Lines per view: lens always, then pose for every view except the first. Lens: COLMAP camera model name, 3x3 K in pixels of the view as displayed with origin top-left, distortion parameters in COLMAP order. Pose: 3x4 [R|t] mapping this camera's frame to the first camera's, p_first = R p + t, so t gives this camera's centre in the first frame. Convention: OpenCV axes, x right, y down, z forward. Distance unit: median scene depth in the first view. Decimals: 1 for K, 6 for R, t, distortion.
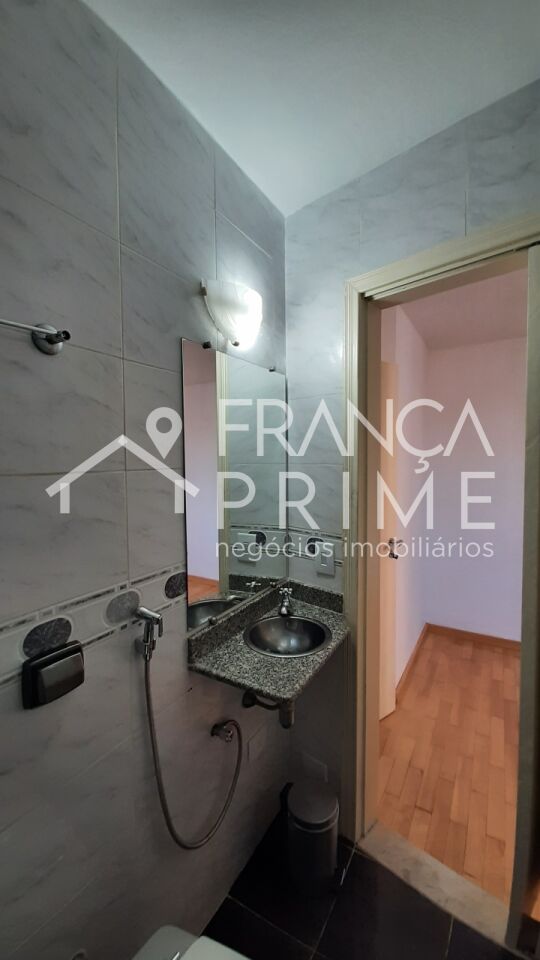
lens RADIAL K [[378.7, 0, 275.8], [0, 378.7, 479.7], [0, 0, 1]] dist [0.032691, -0.018121]
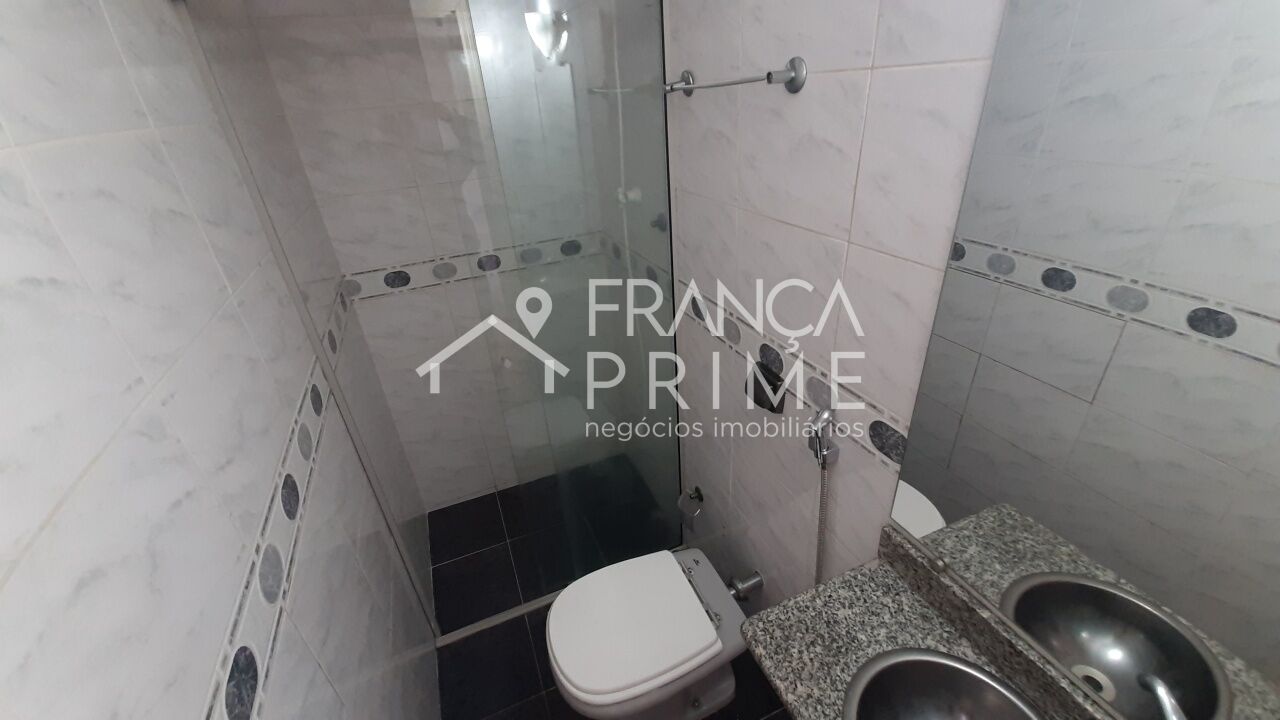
lens RADIAL K [[505.0, 0, 635.9], [0, 505.0, 348.9], [0, 0, 1]] dist [0.032691, -0.018121]
pose [[-0.600644, 0.423123, -0.678376, 0.591179], [0.034607, 0.861446, 0.506668, -0.354134], [0.798767, 0.280851, -0.532065, 1.249848]]
